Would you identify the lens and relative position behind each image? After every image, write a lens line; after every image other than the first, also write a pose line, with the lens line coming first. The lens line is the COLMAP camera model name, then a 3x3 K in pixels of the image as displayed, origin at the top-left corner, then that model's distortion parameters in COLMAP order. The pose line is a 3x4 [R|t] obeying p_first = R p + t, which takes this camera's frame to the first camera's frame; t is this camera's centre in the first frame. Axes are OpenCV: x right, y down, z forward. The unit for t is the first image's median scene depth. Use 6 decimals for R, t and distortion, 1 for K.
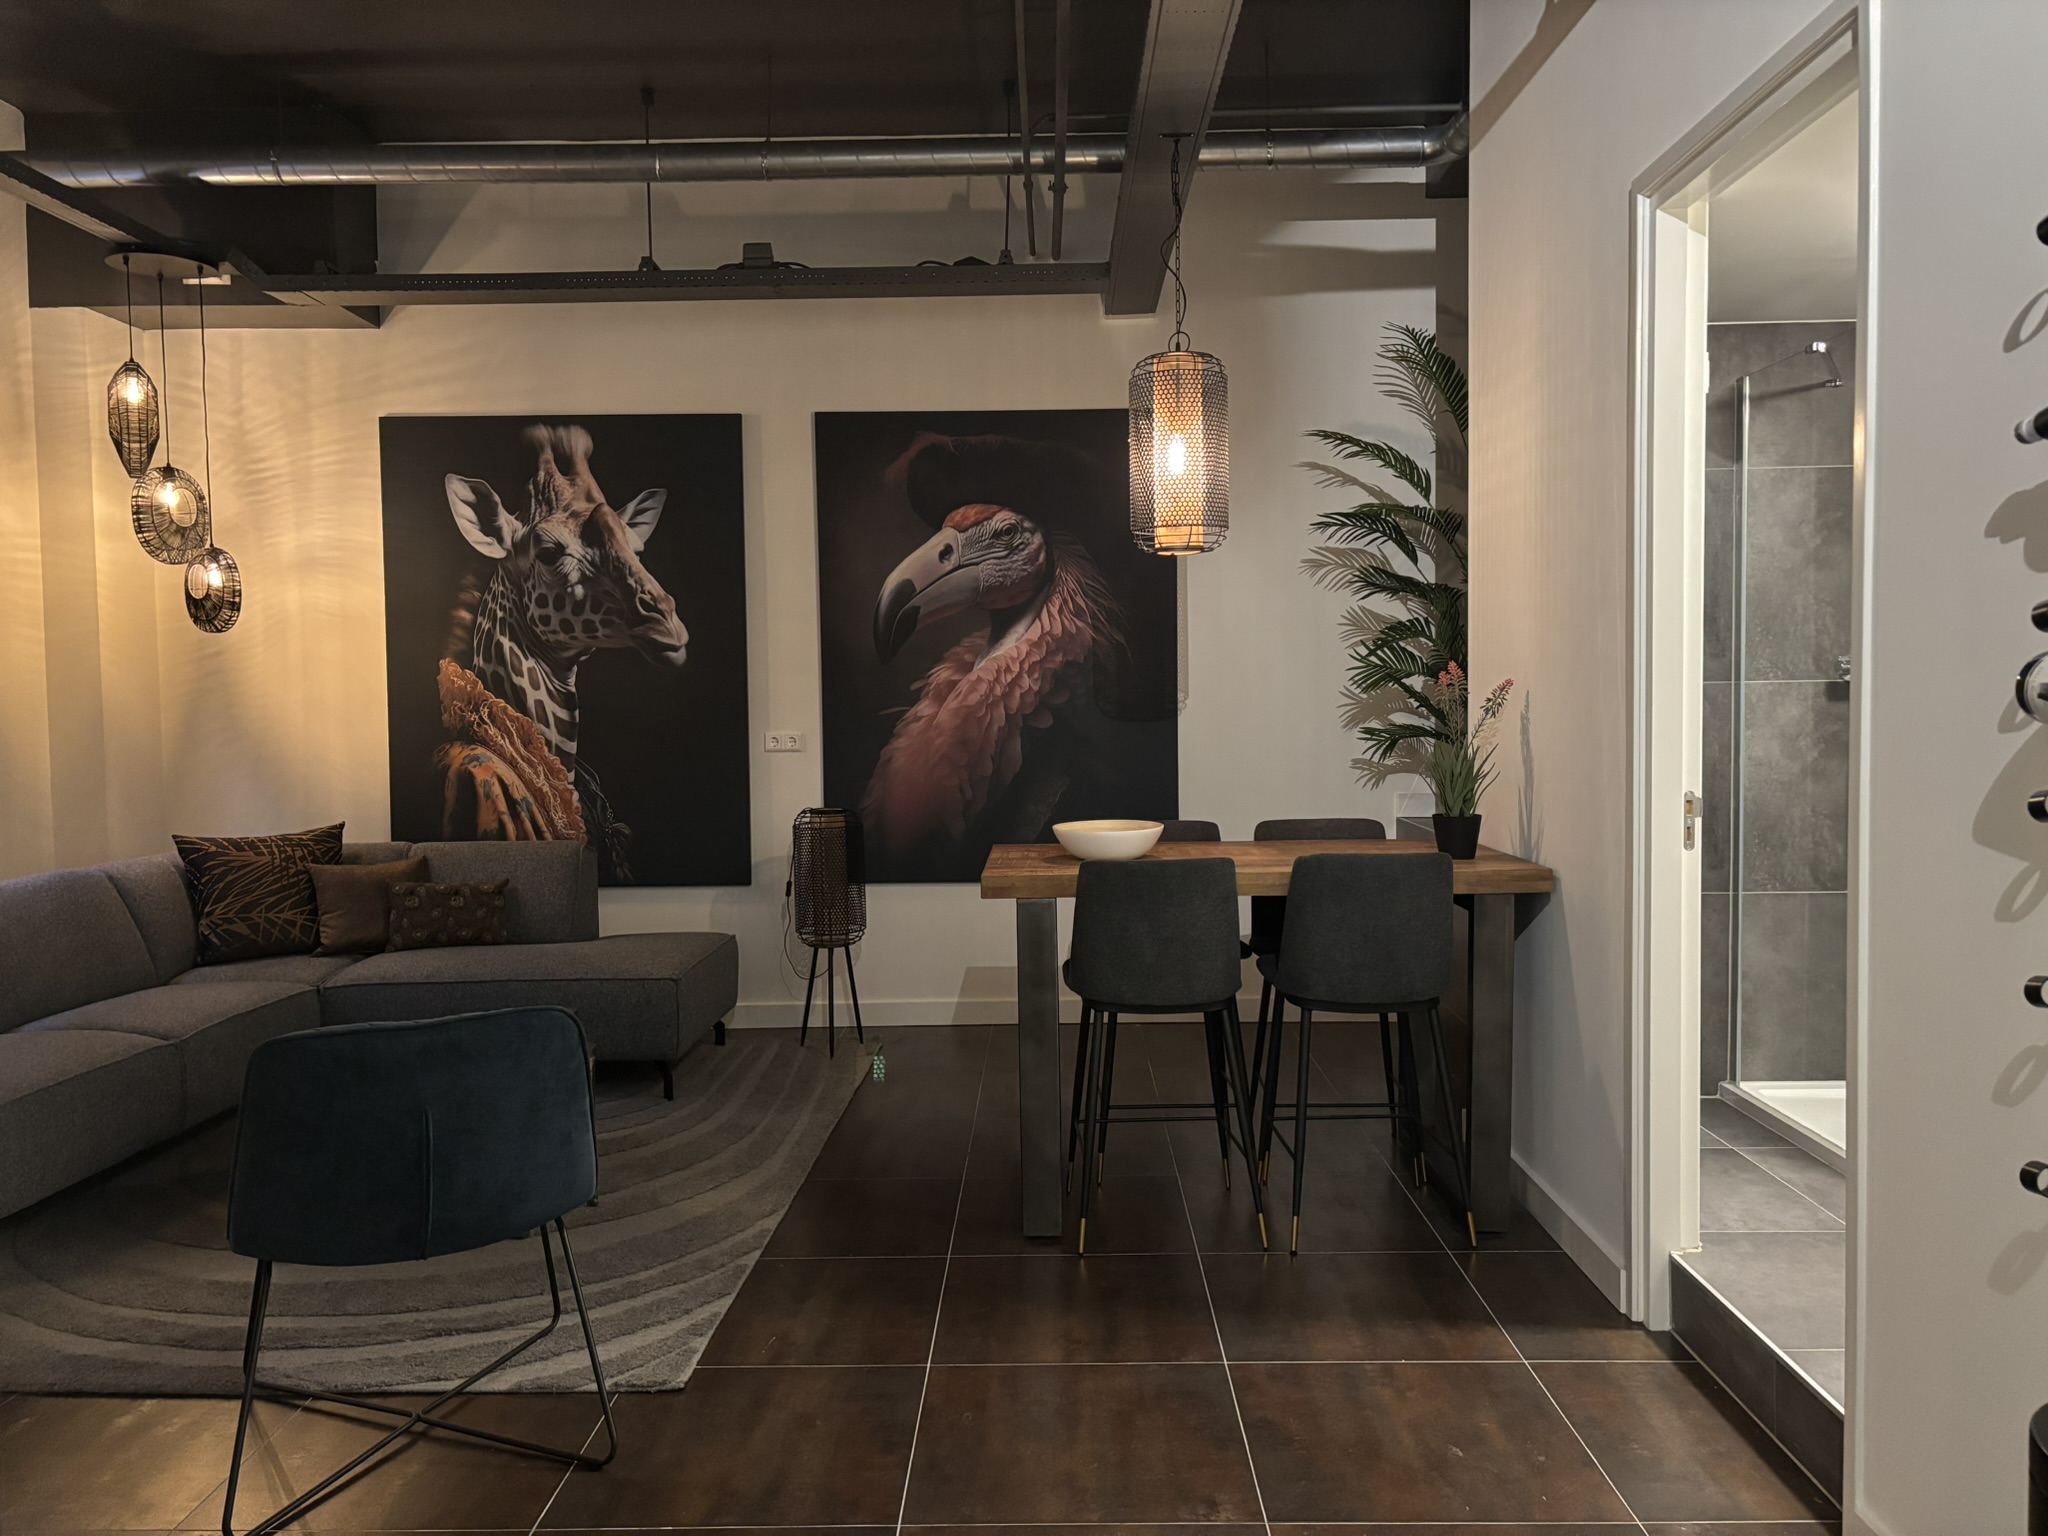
lens RADIAL K [[1540.8, 0, 1033.2], [0, 1540.8, 763.5], [0, 0, 1]] dist [0.043612, -0.048166]
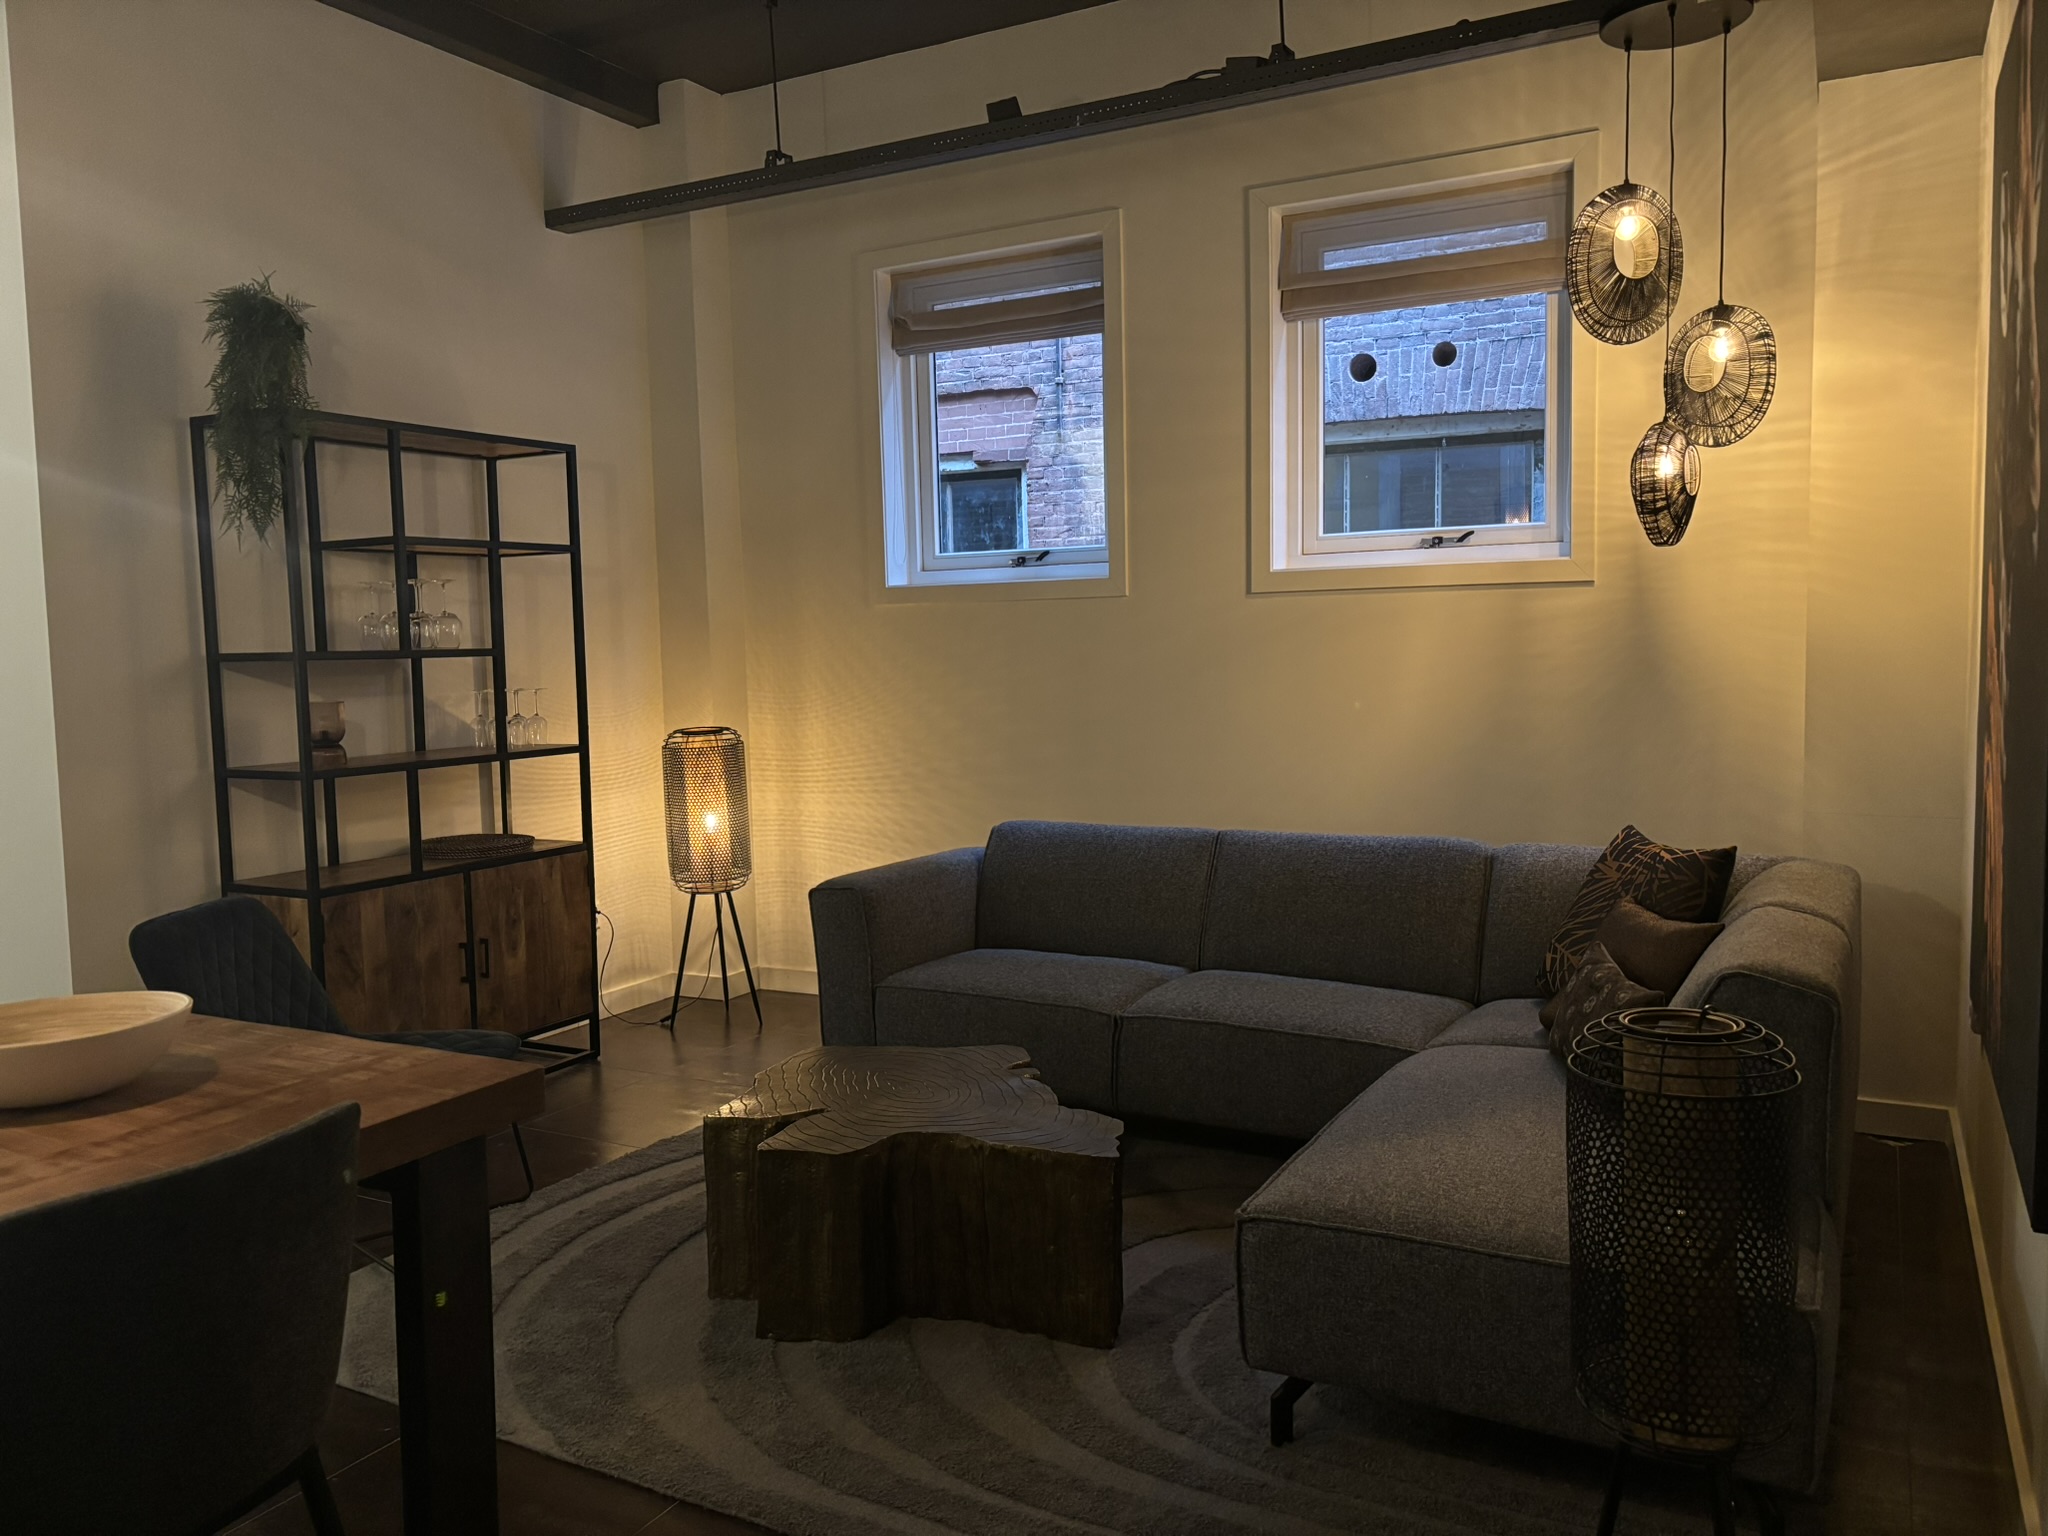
lens RADIAL K [[1540.8, 0, 1007.4], [0, 1540.8, 772.4], [0, 0, 1]] dist [0.043612, -0.048166]
pose [[-0.465161, 0.106892, -0.878748, 0.221512], [-0.004862, 0.992359, 0.123286, -0.065922], [0.885213, 0.061621, -0.461088, 1.028650]]
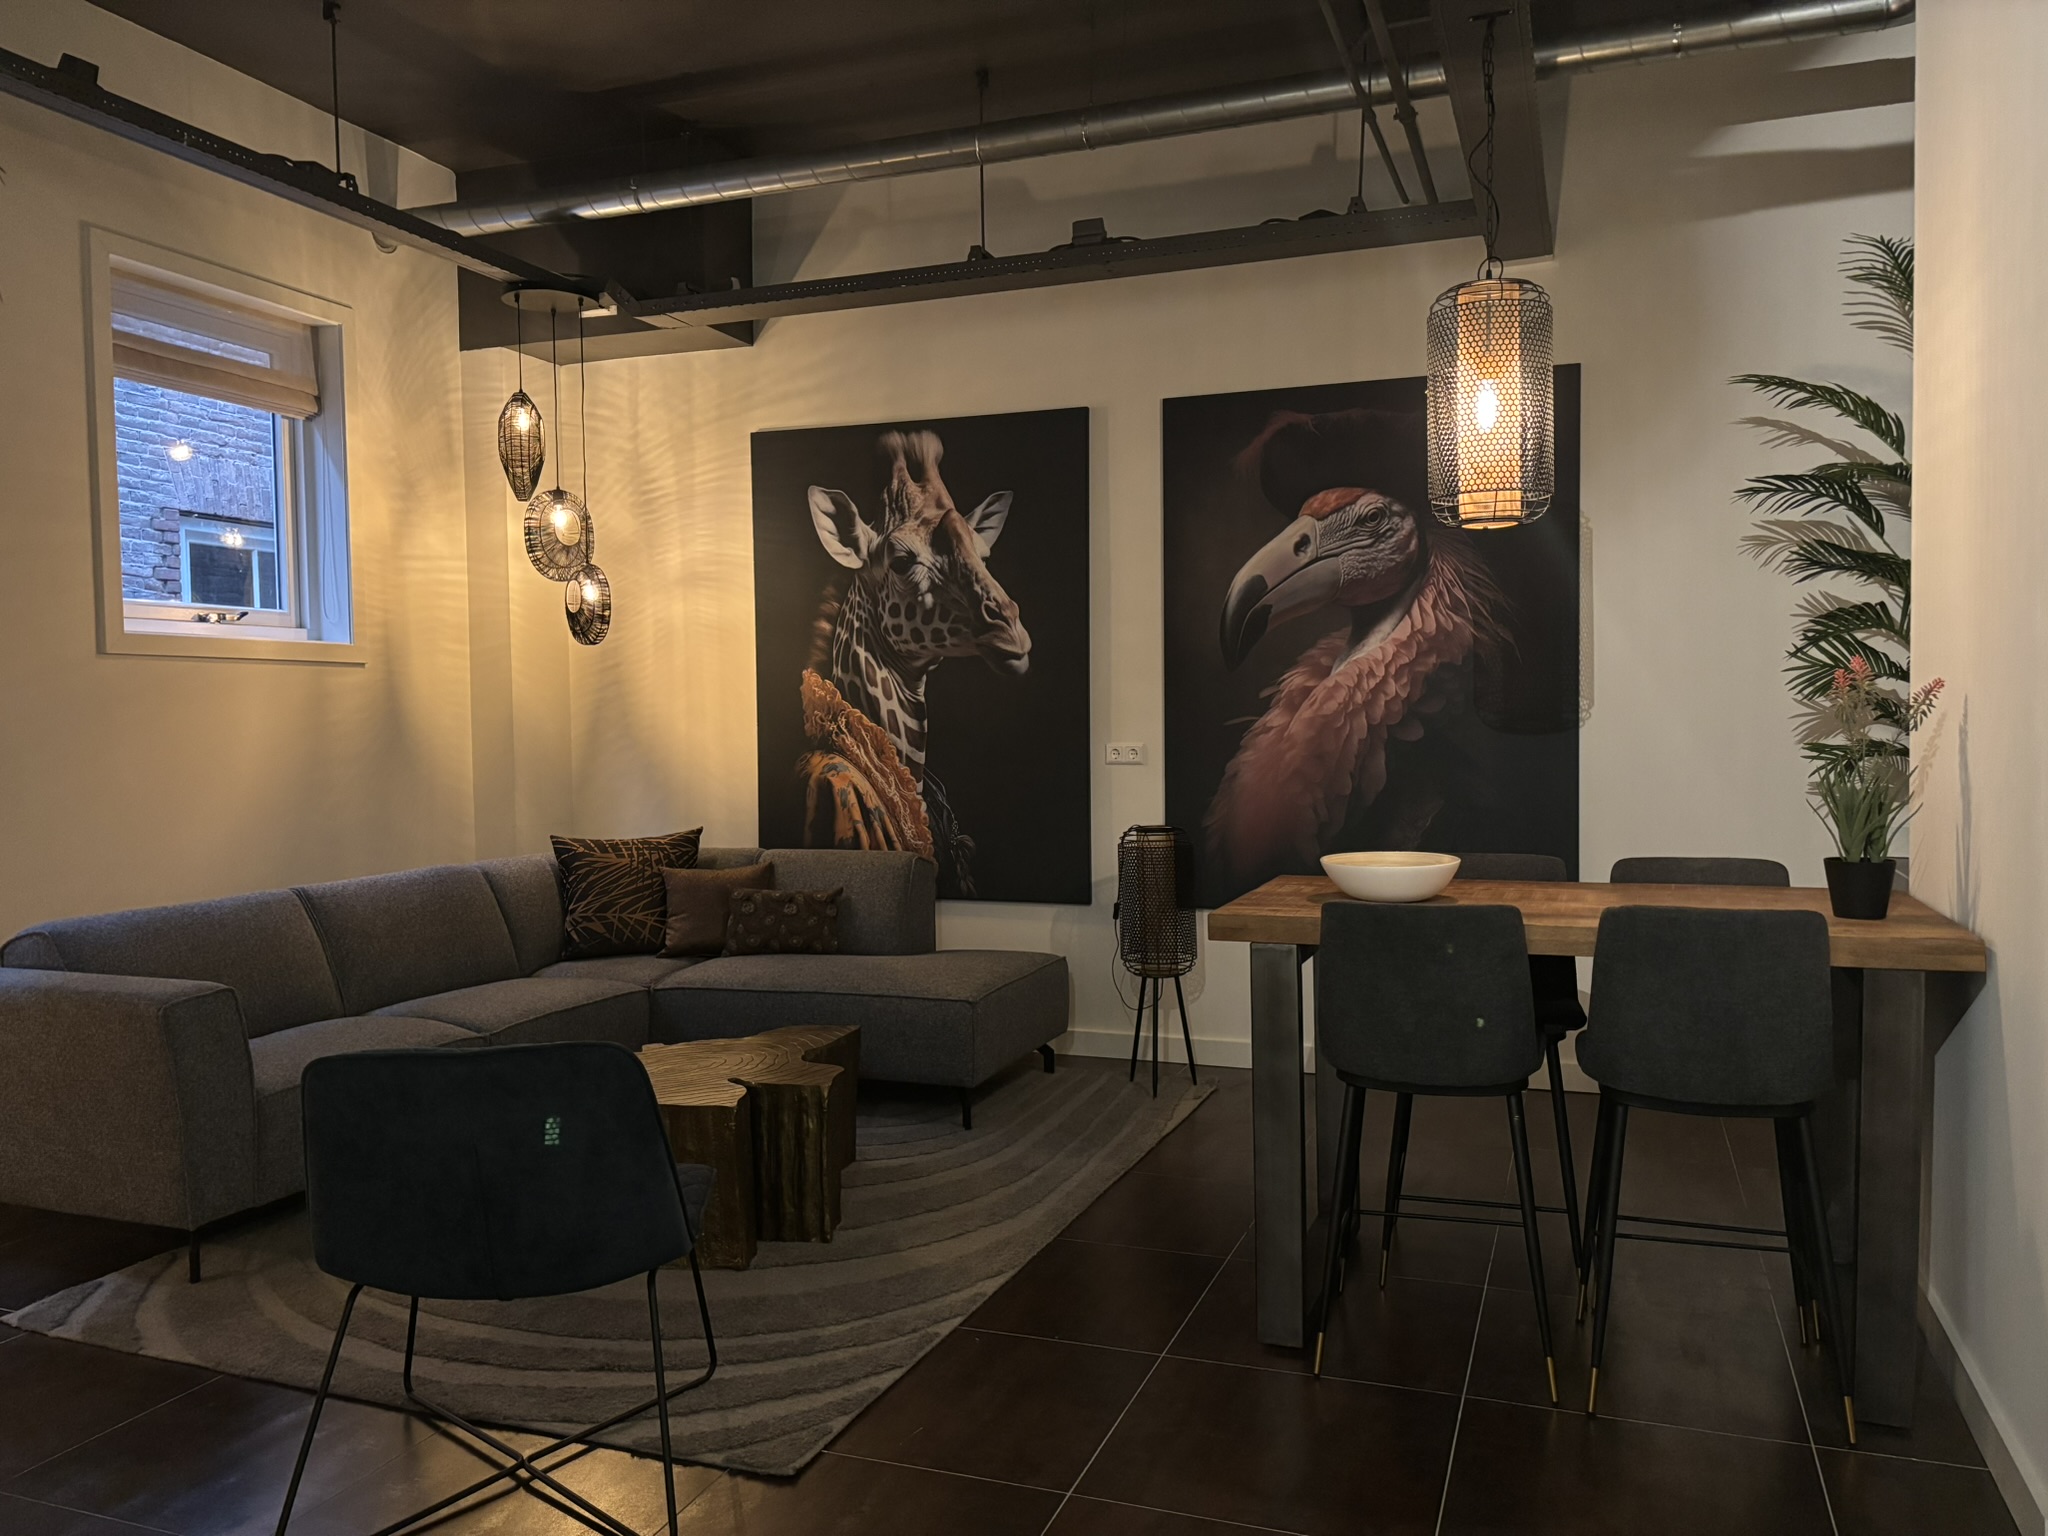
lens RADIAL K [[1540.8, 0, 1019.0], [0, 1540.8, 774.8], [0, 0, 1]] dist [0.043612, -0.048166]
pose [[0.941381, 0.014515, -0.337033, 0.100036], [-0.014563, 0.999891, 0.002385, -0.002697], [0.337030, 0.002663, 0.941490, 0.105003]]
